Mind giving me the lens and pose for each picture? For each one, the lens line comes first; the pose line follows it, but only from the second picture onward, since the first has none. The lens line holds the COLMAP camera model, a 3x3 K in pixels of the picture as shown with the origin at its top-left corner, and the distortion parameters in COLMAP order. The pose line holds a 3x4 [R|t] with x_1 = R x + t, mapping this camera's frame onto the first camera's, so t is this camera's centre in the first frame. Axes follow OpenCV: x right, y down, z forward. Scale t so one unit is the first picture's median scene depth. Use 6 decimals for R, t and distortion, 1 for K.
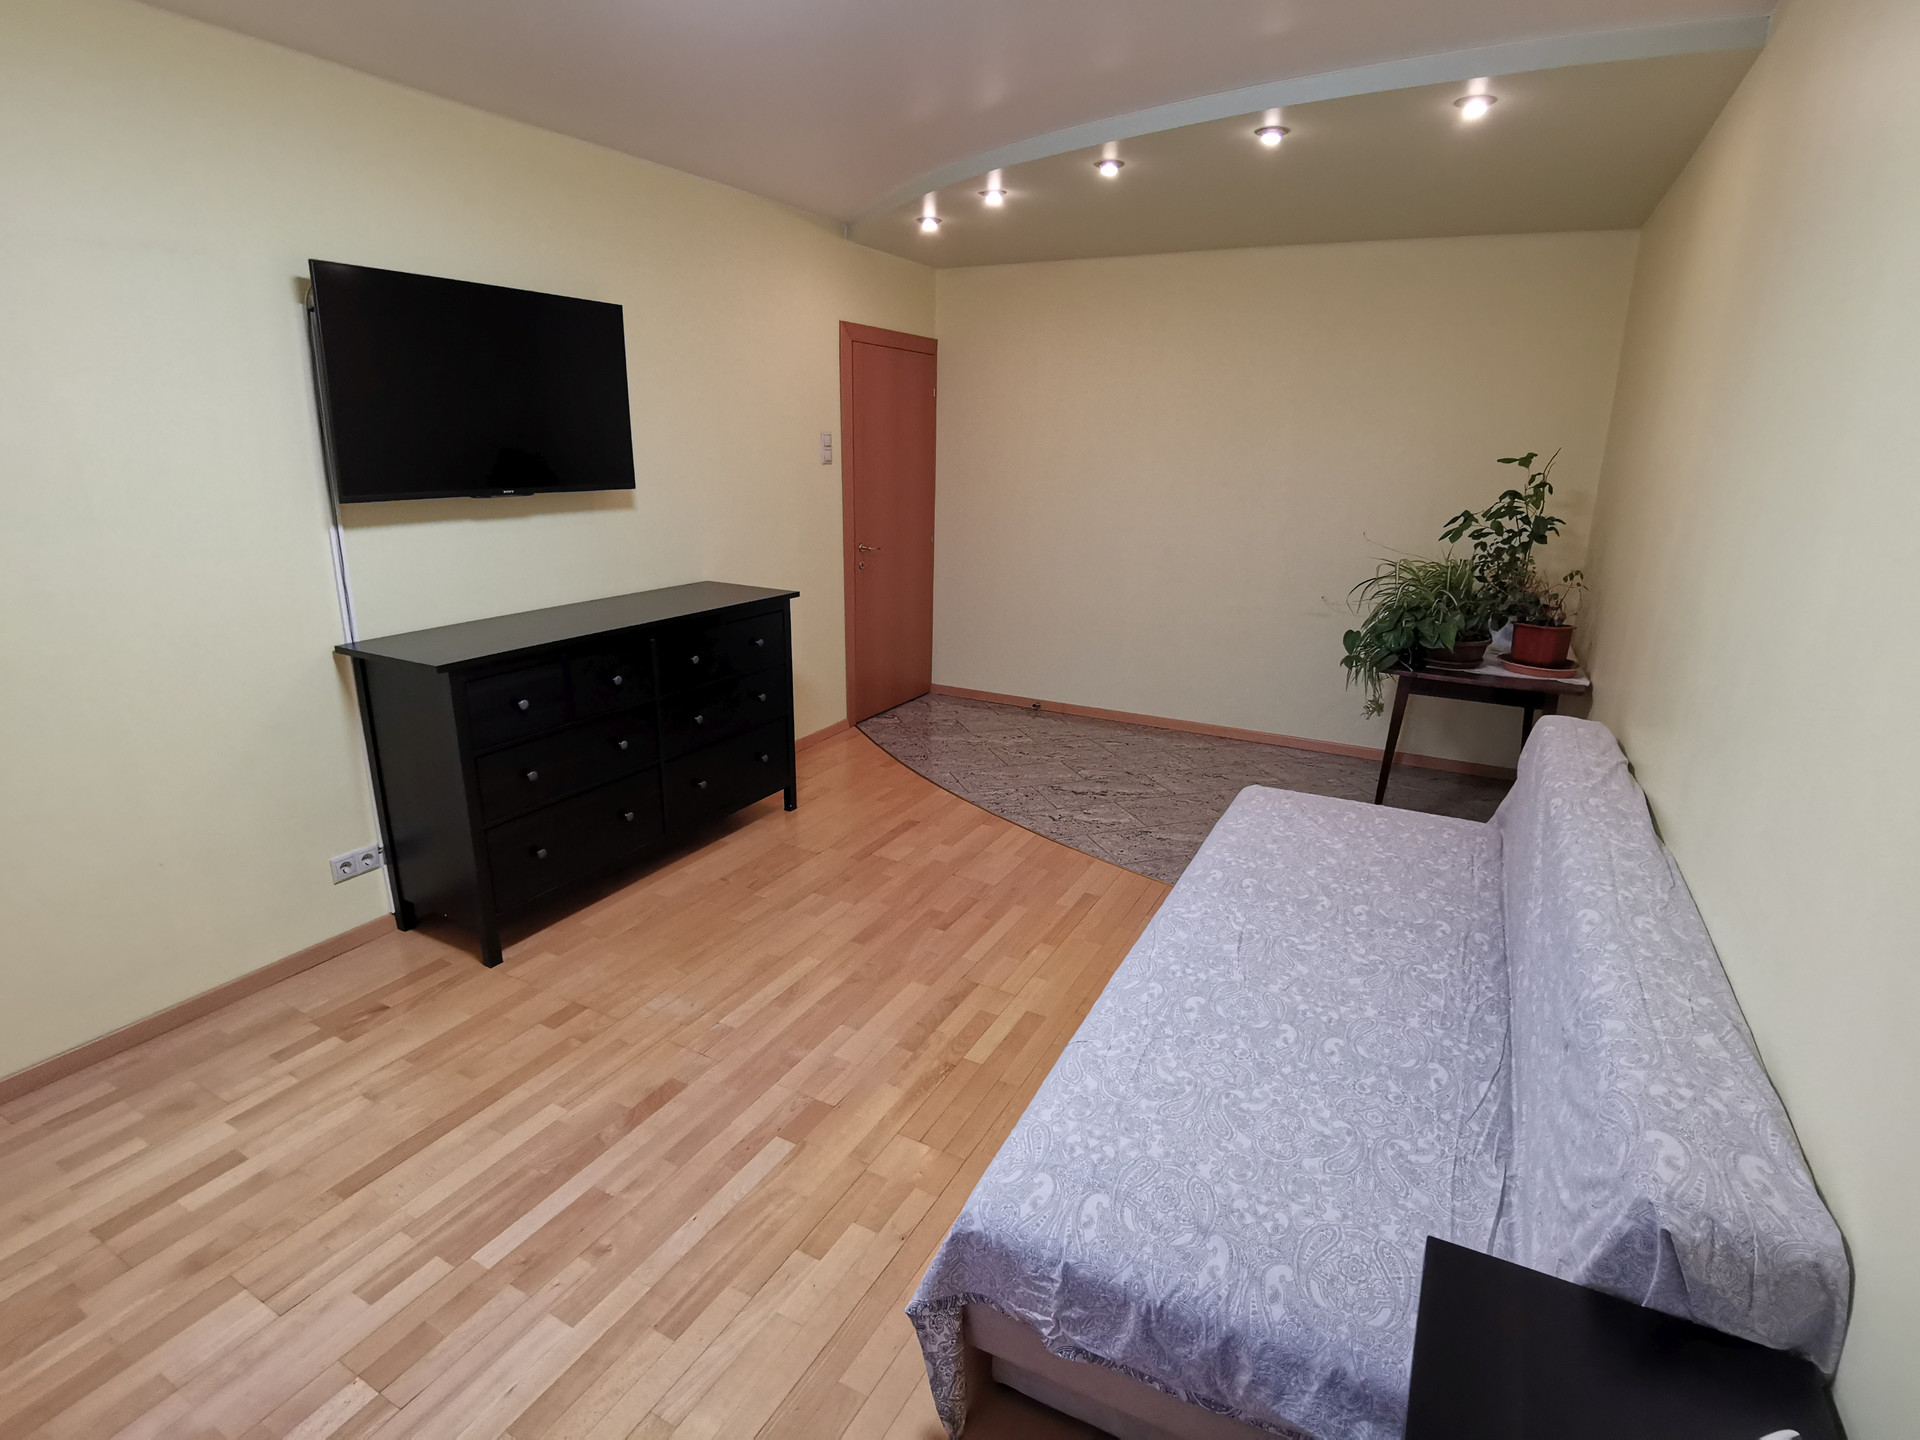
lens RADIAL K [[969.6, 0, 960.0], [0, 969.6, 720.0], [0, 0, 1]] dist [0.050626, -0.094751]
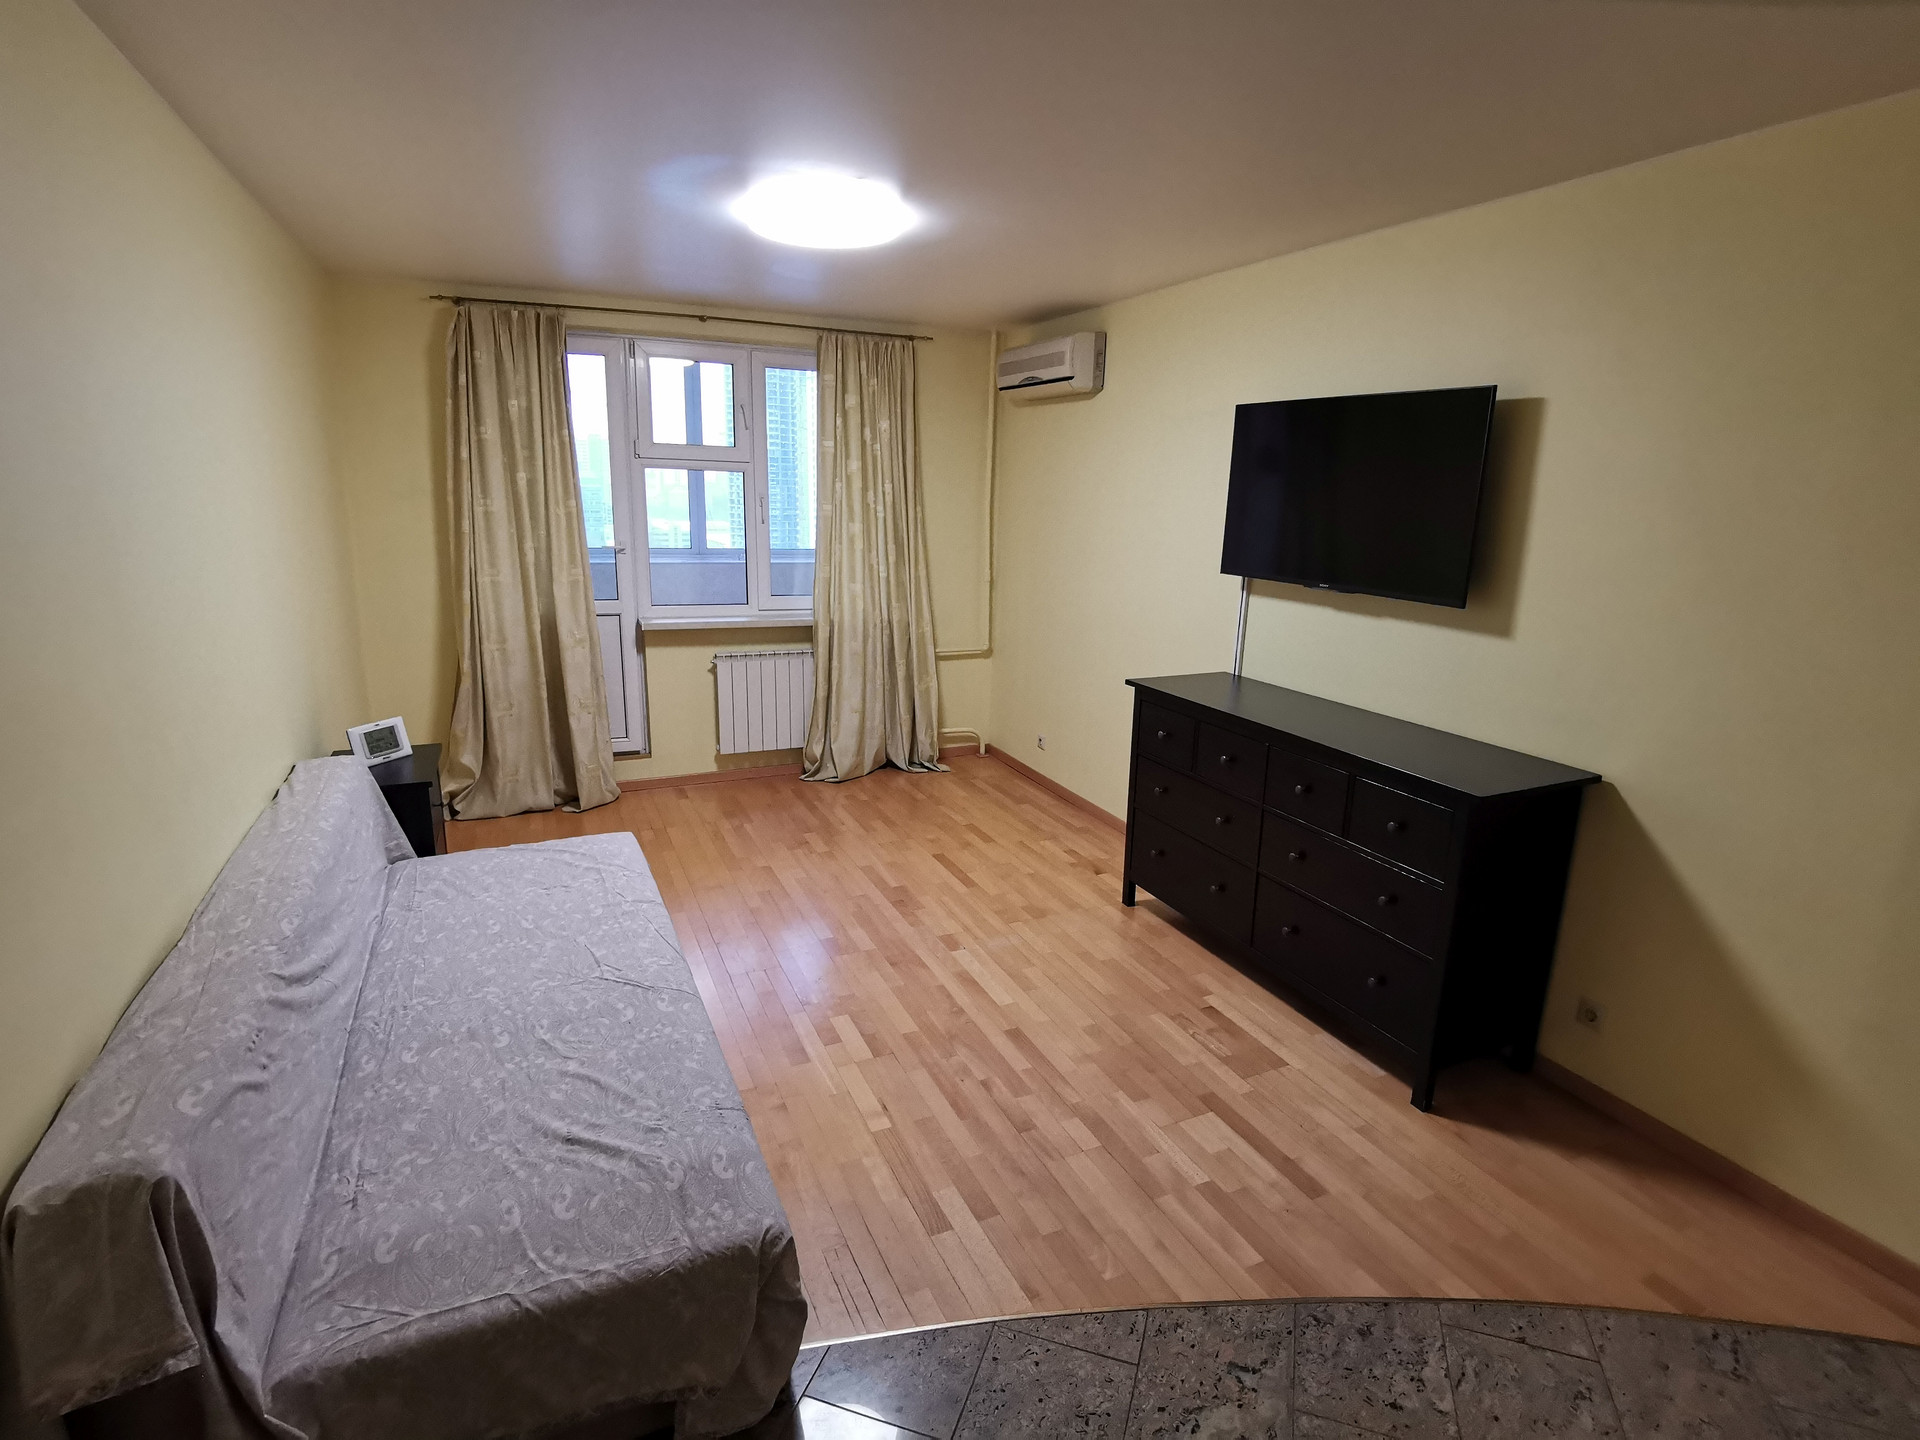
lens RADIAL K [[962.4, 0, 960.0], [0, 962.4, 720.0], [0, 0, 1]] dist [0.004419, -0.039312]
pose [[-0.608789, 0.165879, -0.775796, 0.686764], [-0.249754, 0.888099, 0.385880, -0.451789], [0.752993, 0.428678, -0.499236, 1.417183]]
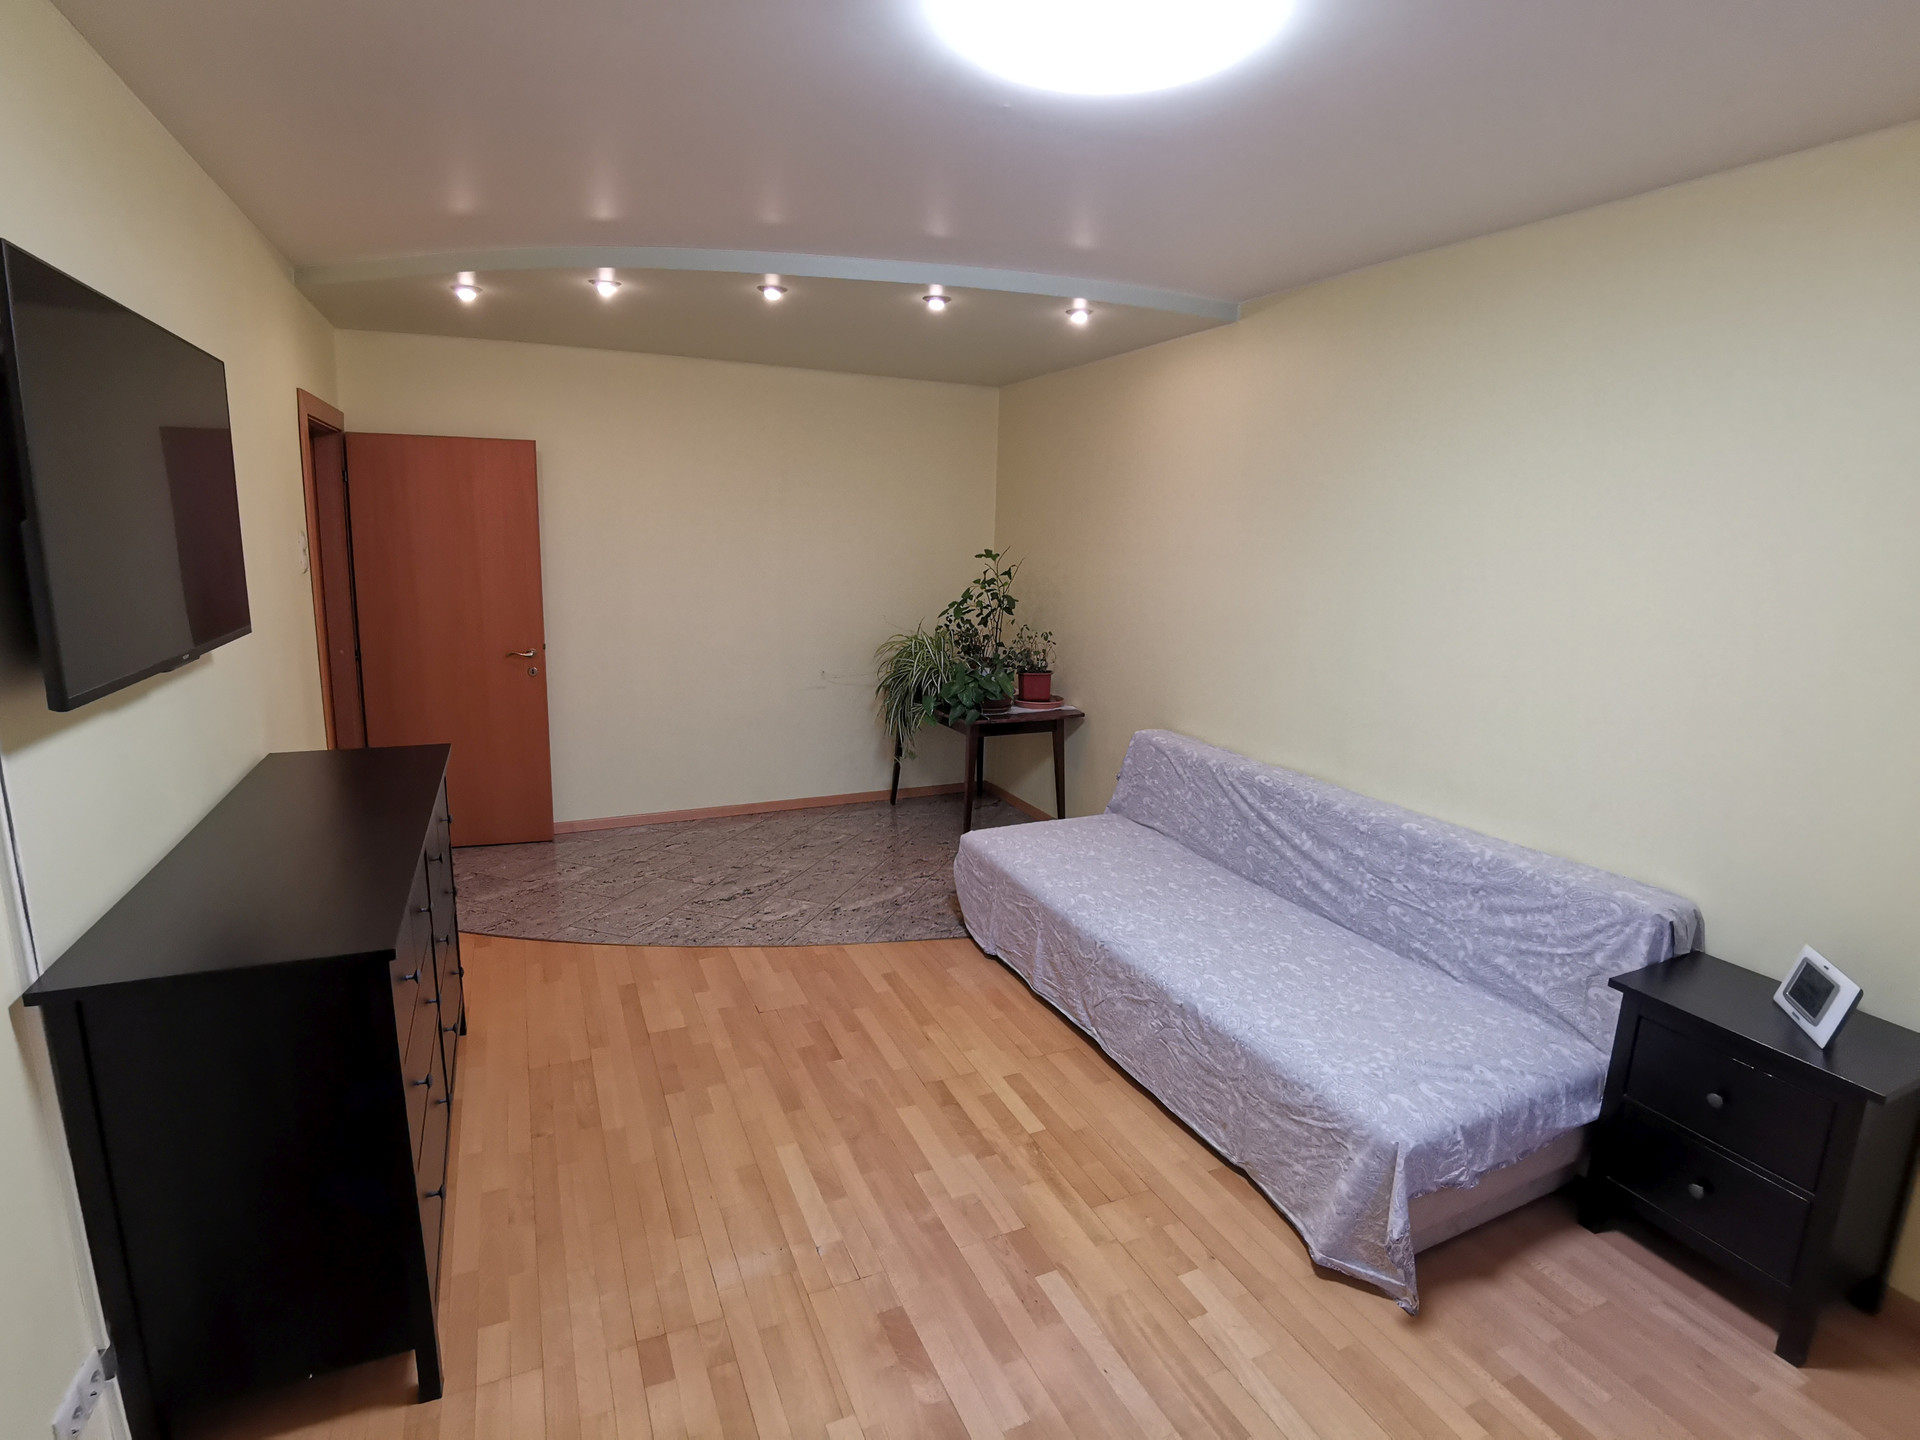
lens RADIAL K [[973.6, 0, 960.0], [0, 973.6, 720.0], [0, 0, 1]] dist [0.004703, -0.046958]
pose [[0.594062, -0.156902, 0.788969, -0.715743], [0.205484, 0.977853, 0.039744, -0.135240], [-0.777732, 0.138510, 0.613146, 0.304364]]
